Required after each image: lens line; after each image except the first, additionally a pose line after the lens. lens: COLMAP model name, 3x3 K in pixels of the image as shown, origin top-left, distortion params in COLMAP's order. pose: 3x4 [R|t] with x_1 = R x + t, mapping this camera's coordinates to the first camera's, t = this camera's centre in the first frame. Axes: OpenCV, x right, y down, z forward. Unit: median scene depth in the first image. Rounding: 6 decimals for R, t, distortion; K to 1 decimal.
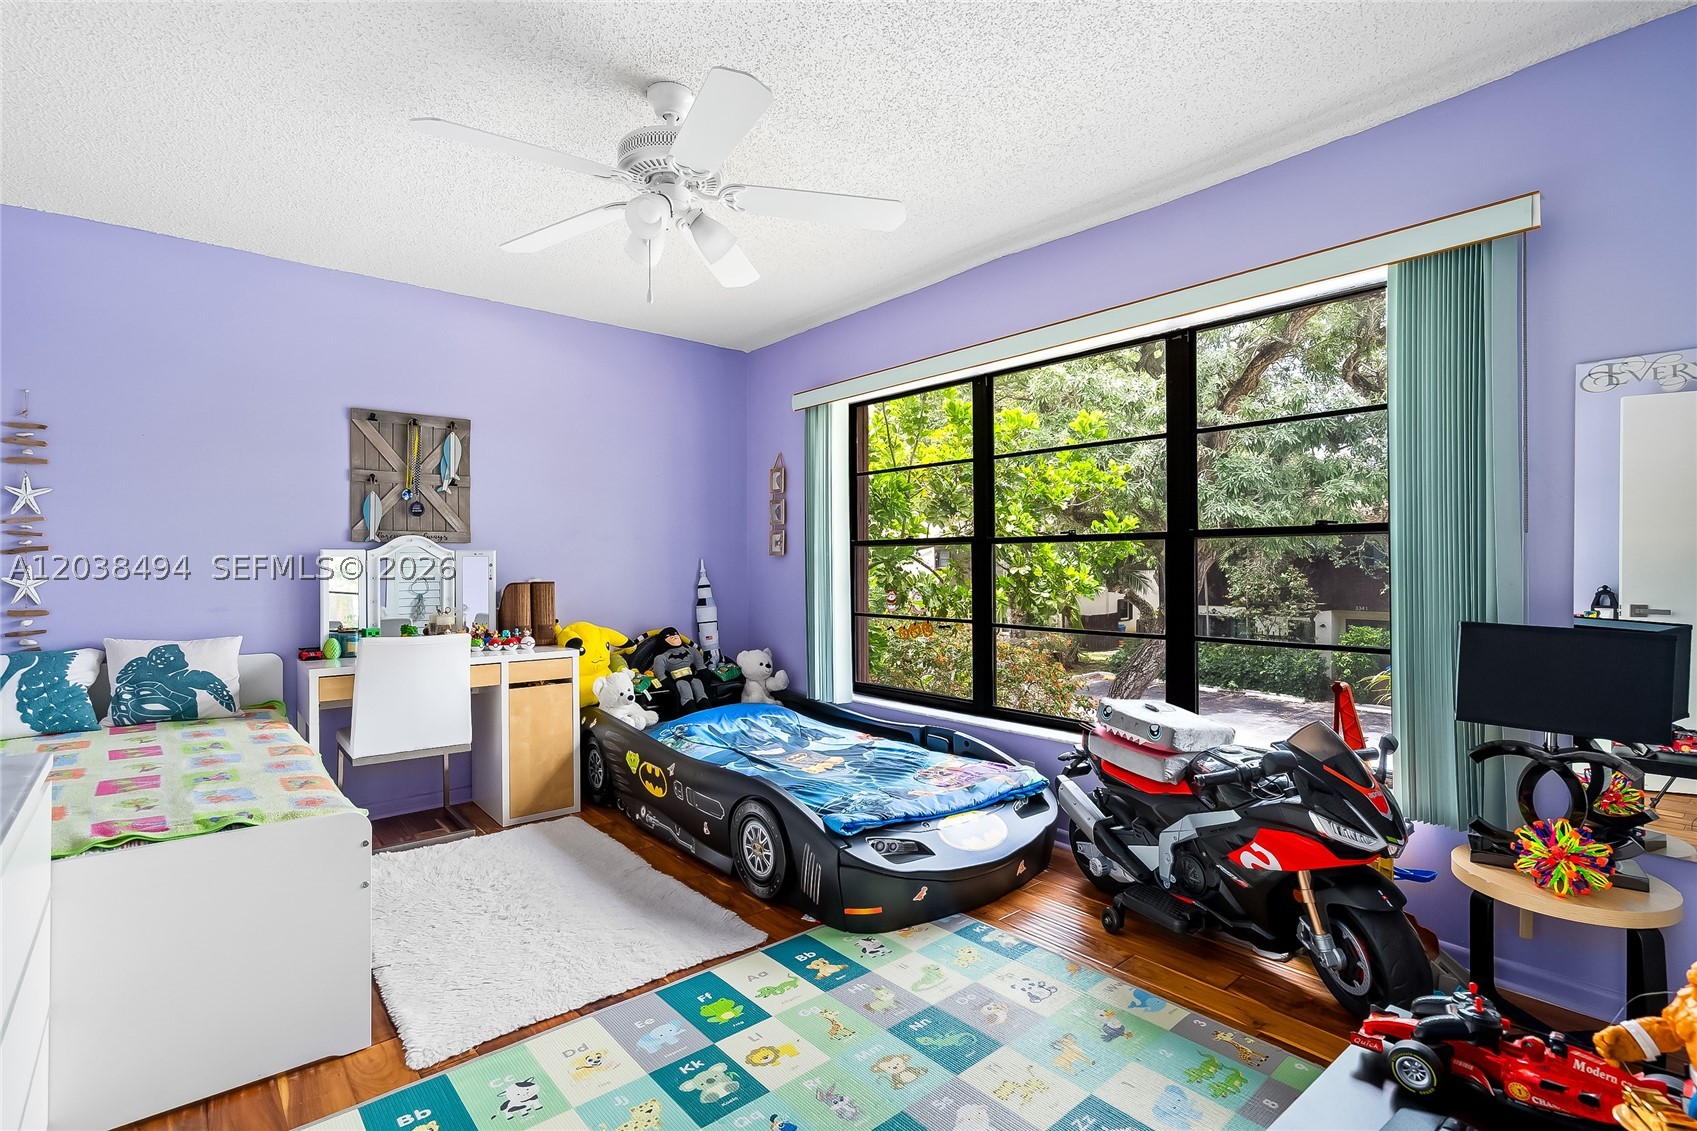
lens RADIAL K [[789.9, 0, 846.4], [0, 789.9, 566.9], [0, 0, 1]] dist [-0.000070, 0.000194]
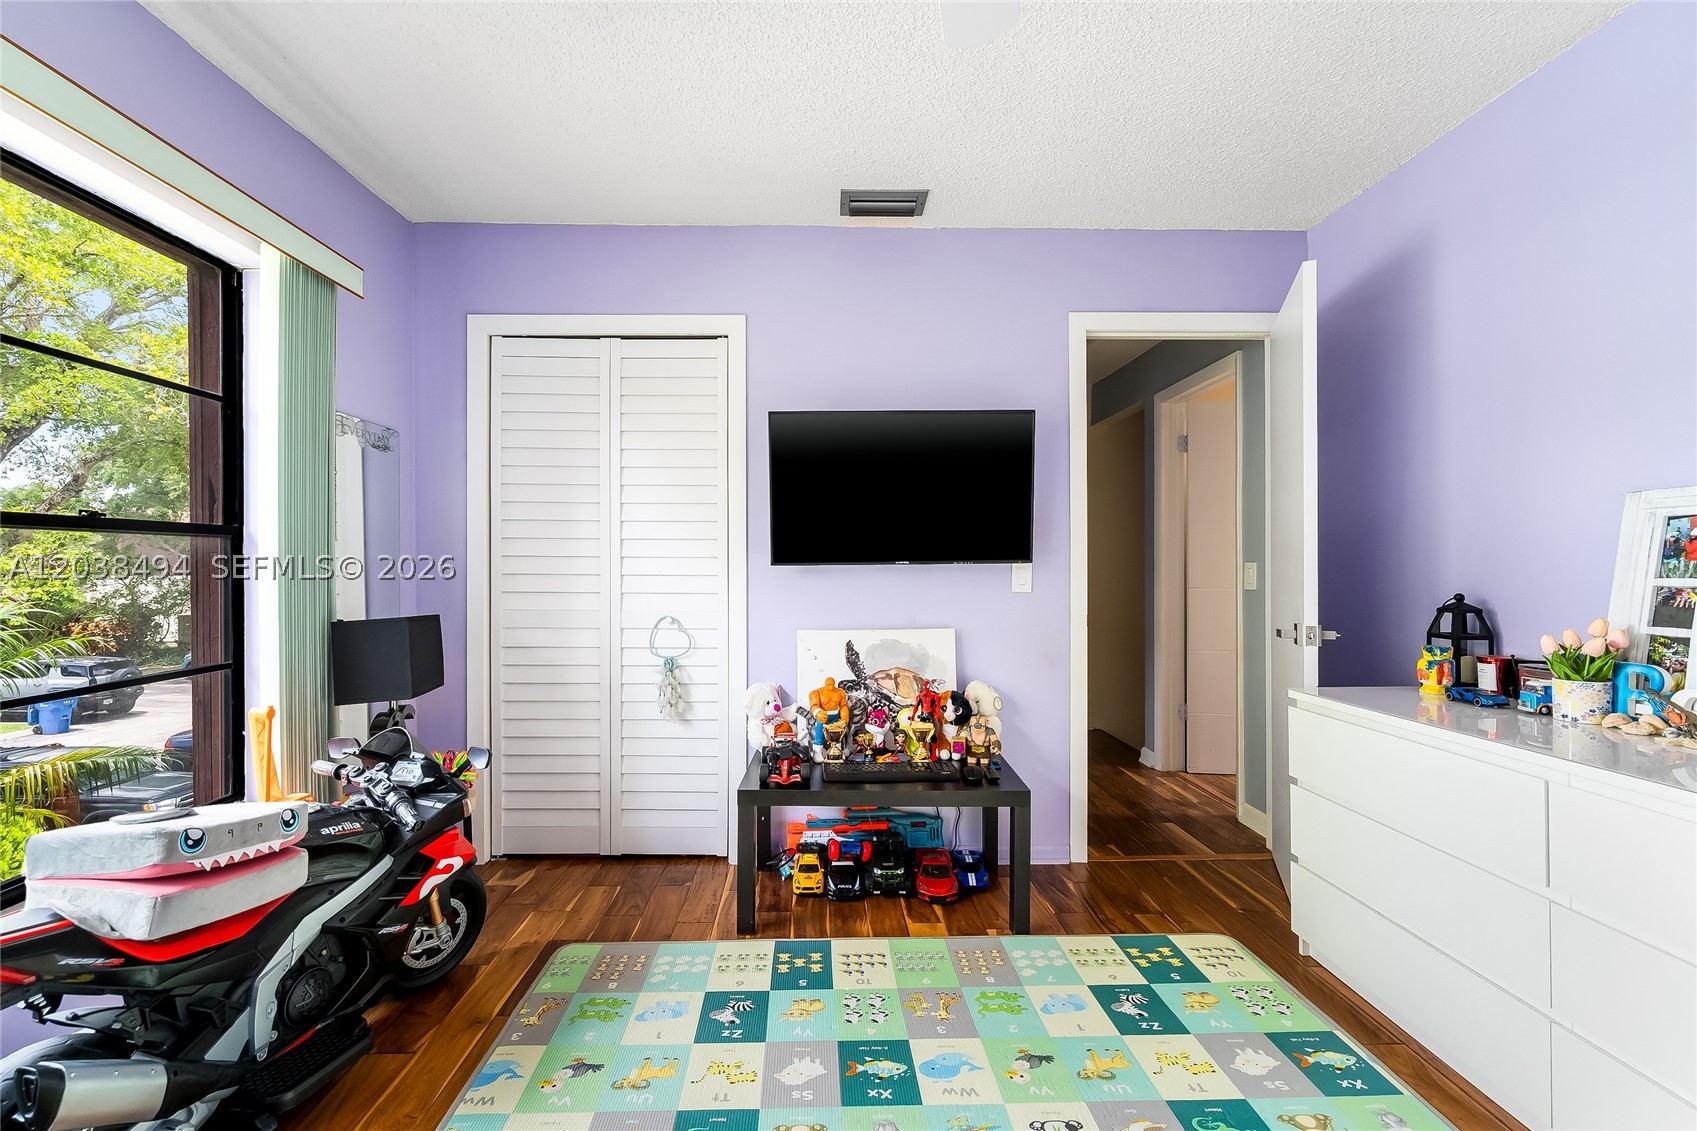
lens RADIAL K [[789.9, 0, 841.9], [0, 789.9, 563.5], [0, 0, 1]] dist [-0.000070, 0.000194]
pose [[-0.781302, -0.000356, 0.624153, -0.391644], [0.000074, 1.000000, 0.000664, -0.009277], [-0.624153, 0.000565, -0.781302, 1.228918]]
